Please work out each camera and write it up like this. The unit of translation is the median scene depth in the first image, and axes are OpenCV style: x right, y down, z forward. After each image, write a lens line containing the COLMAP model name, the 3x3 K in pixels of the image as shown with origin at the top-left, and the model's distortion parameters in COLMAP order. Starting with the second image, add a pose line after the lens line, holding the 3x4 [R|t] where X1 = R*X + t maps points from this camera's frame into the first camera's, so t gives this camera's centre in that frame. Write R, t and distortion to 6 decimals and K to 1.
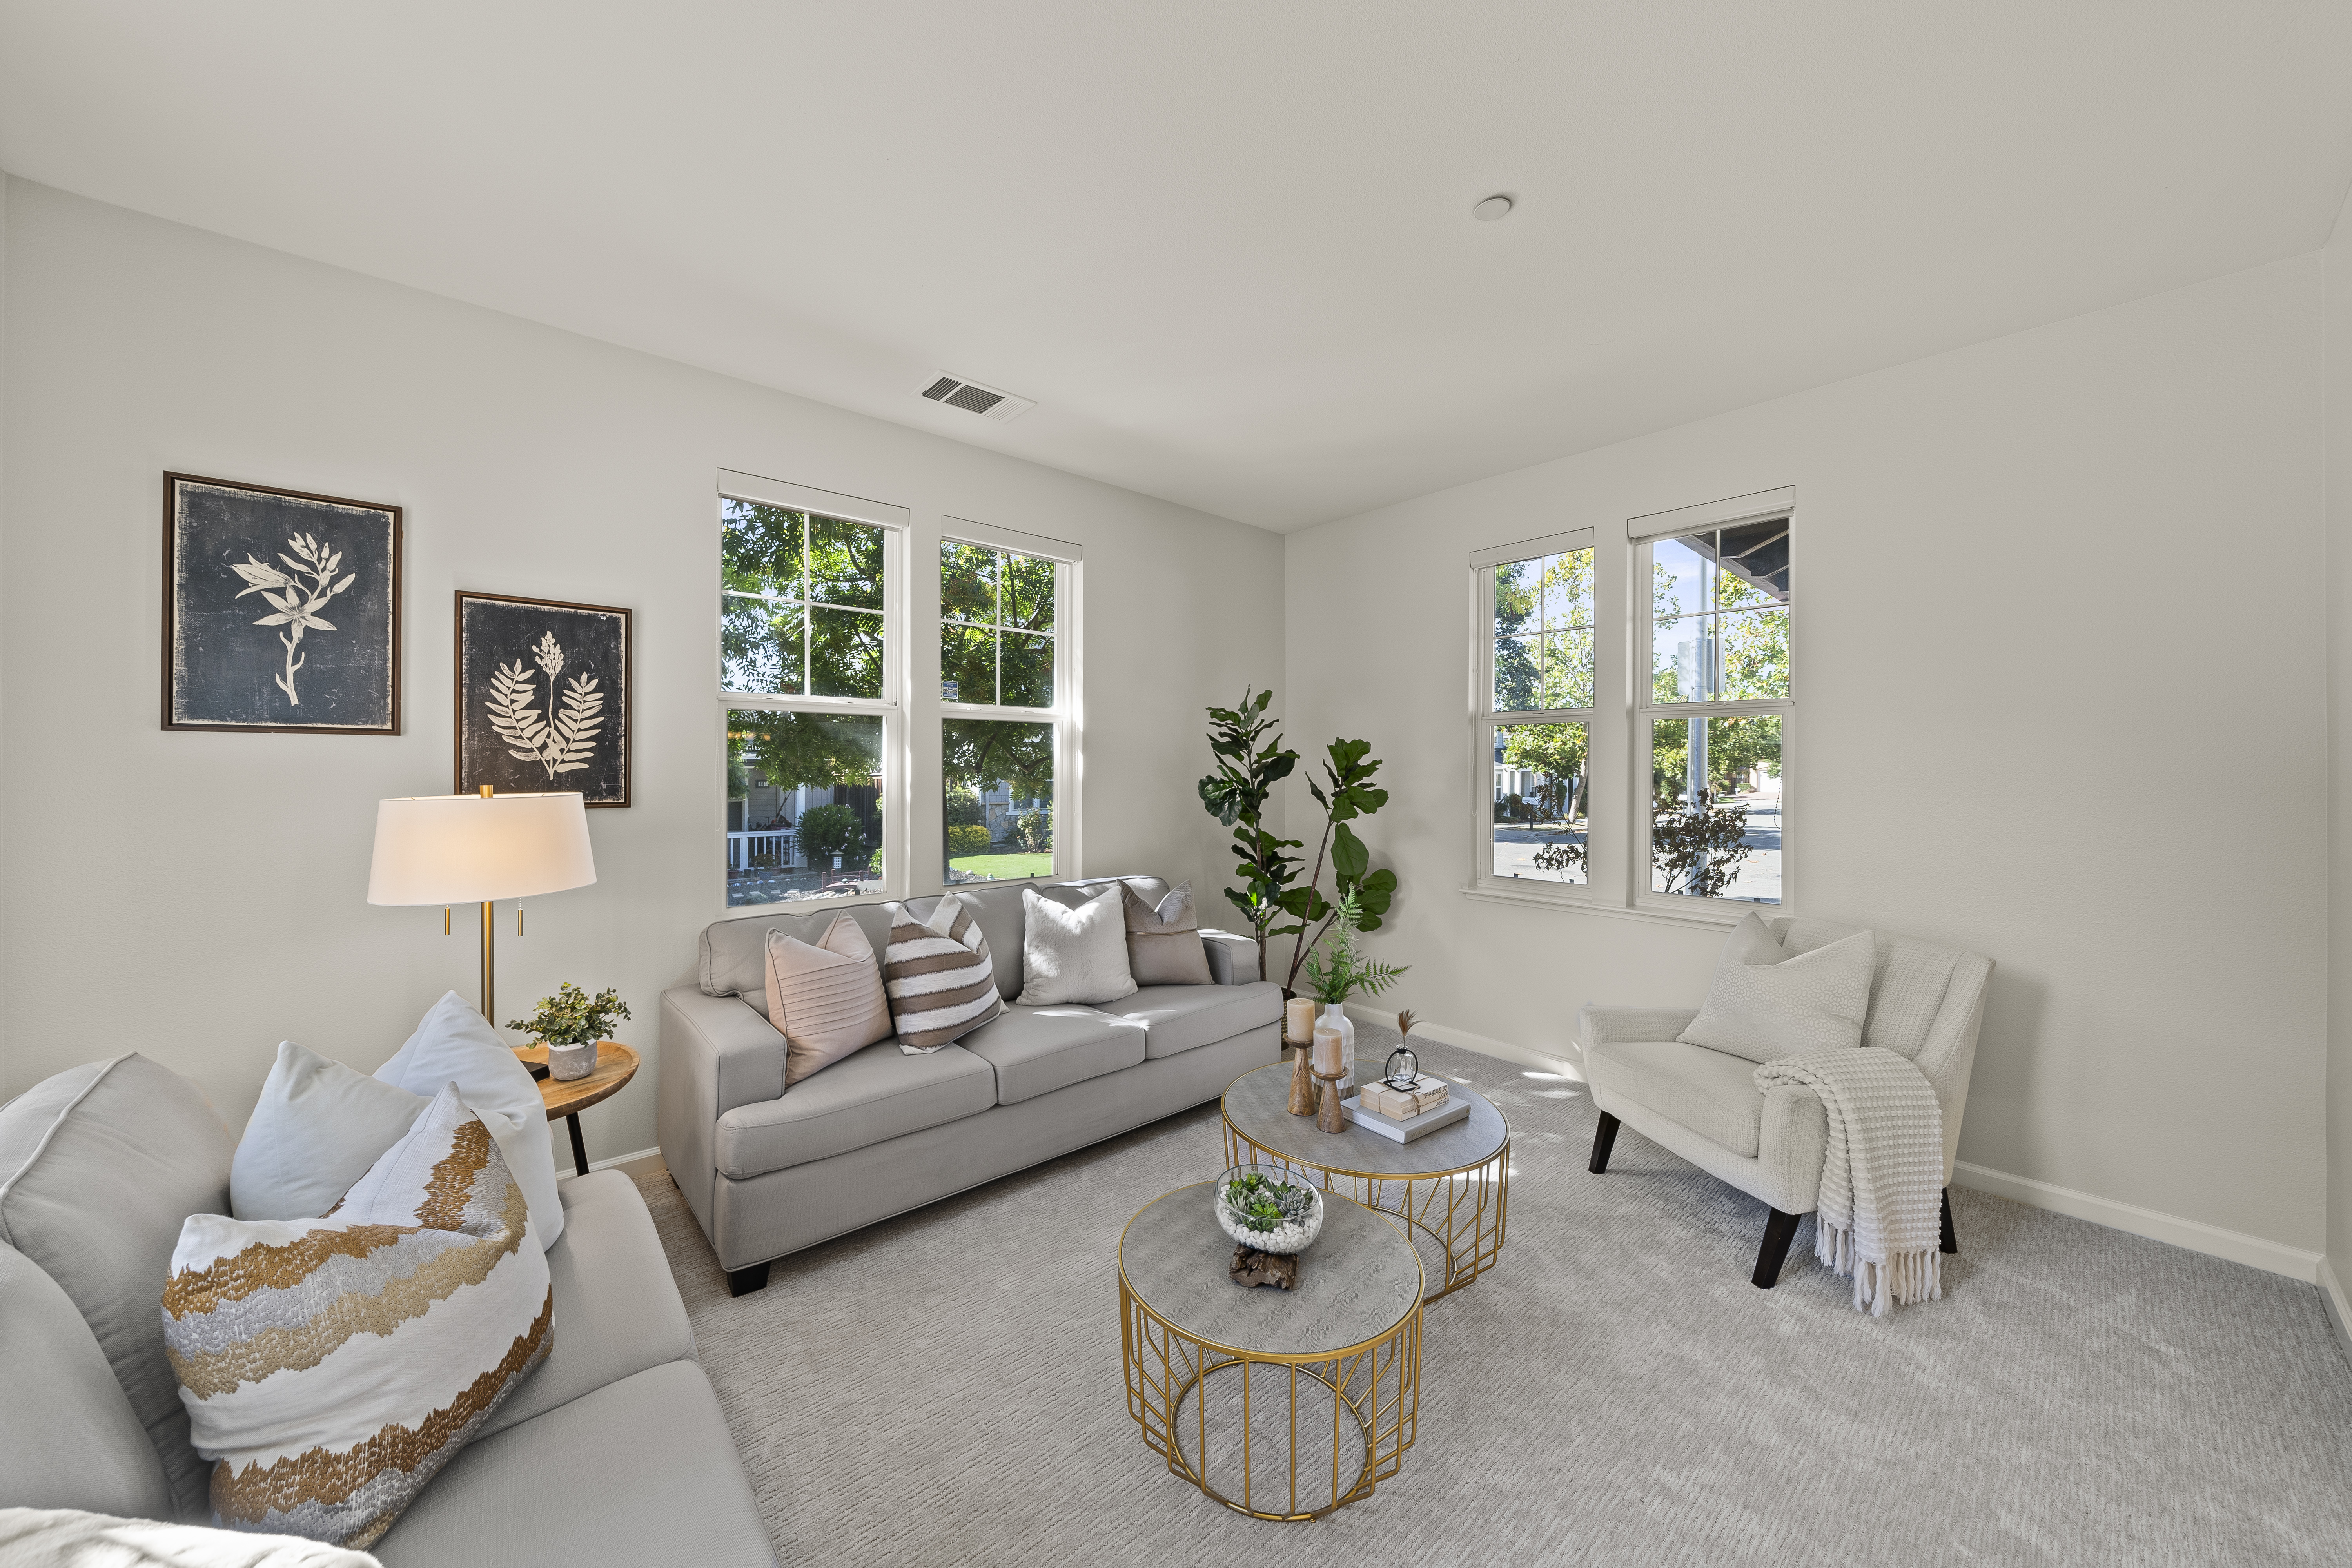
lens RADIAL K [[826.4, 0, 1133.7], [0, 826.4, 770.6], [0, 0, 1]] dist [-0.005682, 0.000045]
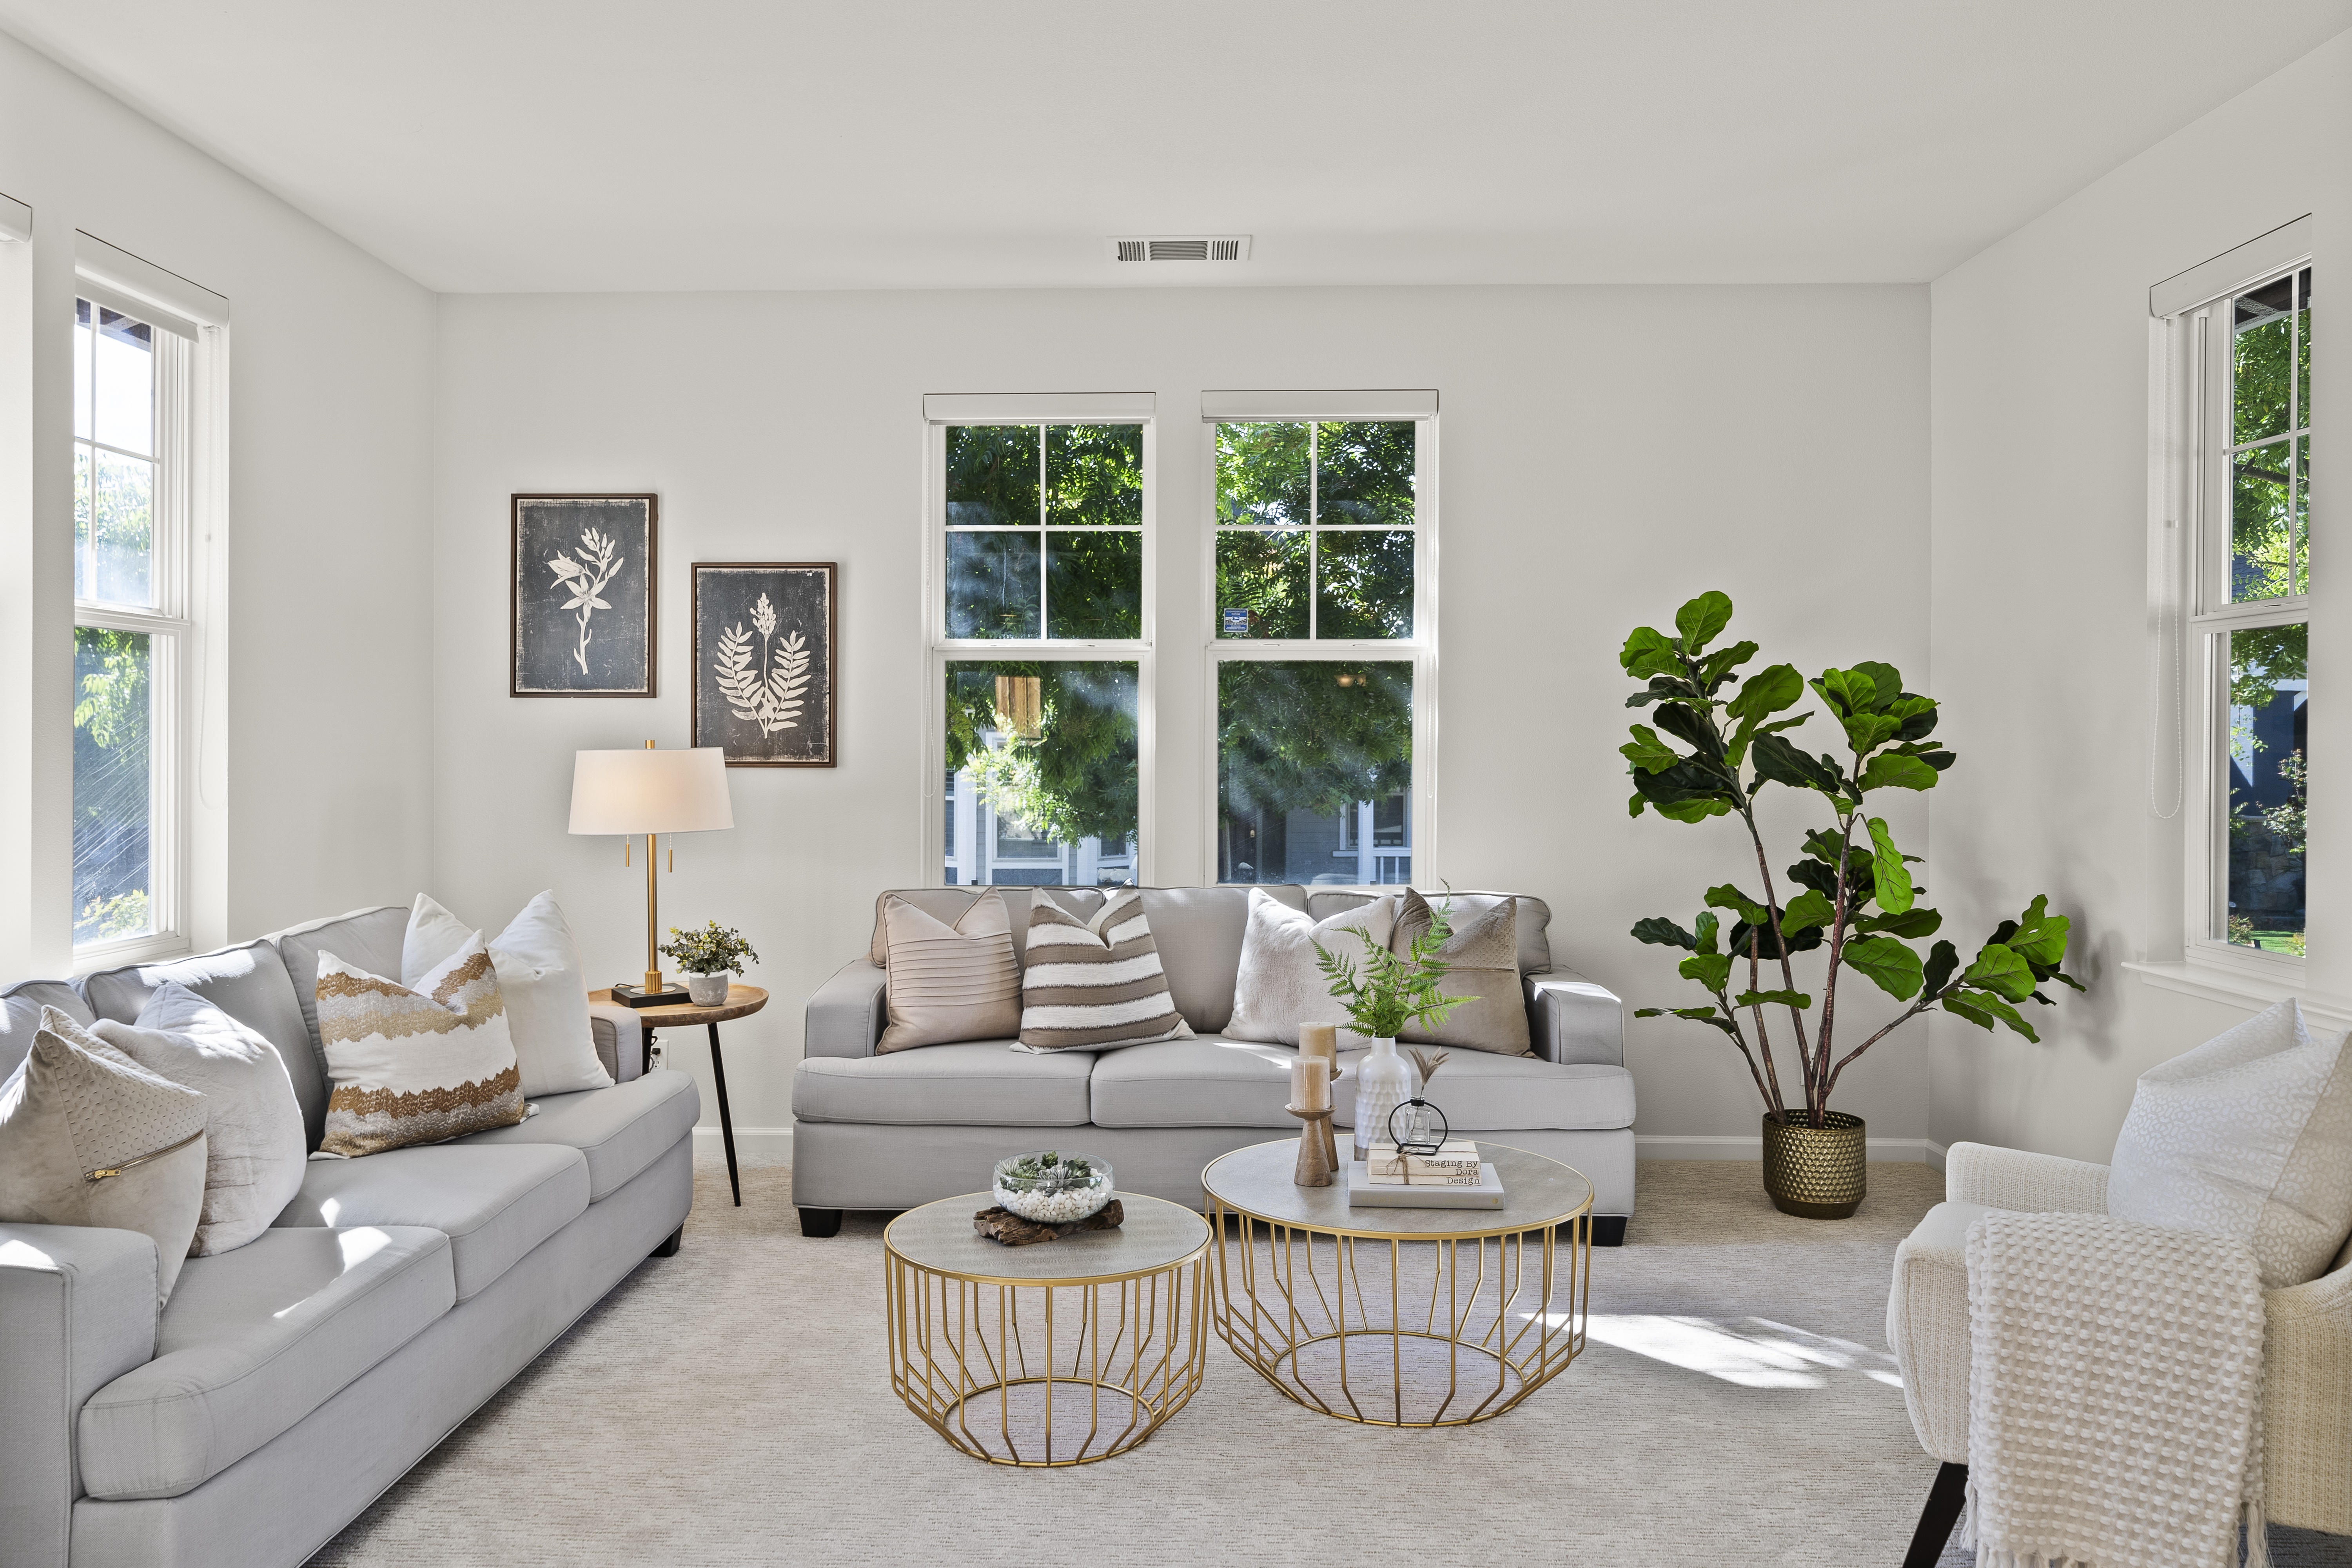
lens RADIAL K [[1635.8, 0, 1172.3], [0, 1635.8, 751.5], [0, 0, 1]] dist [0.003108, 0.001310]
pose [[0.767120, 0.003073, -0.641496, 1.039765], [-0.000258, 0.999990, 0.004482, 0.019272], [0.641503, -0.003273, 0.767114, -0.245507]]
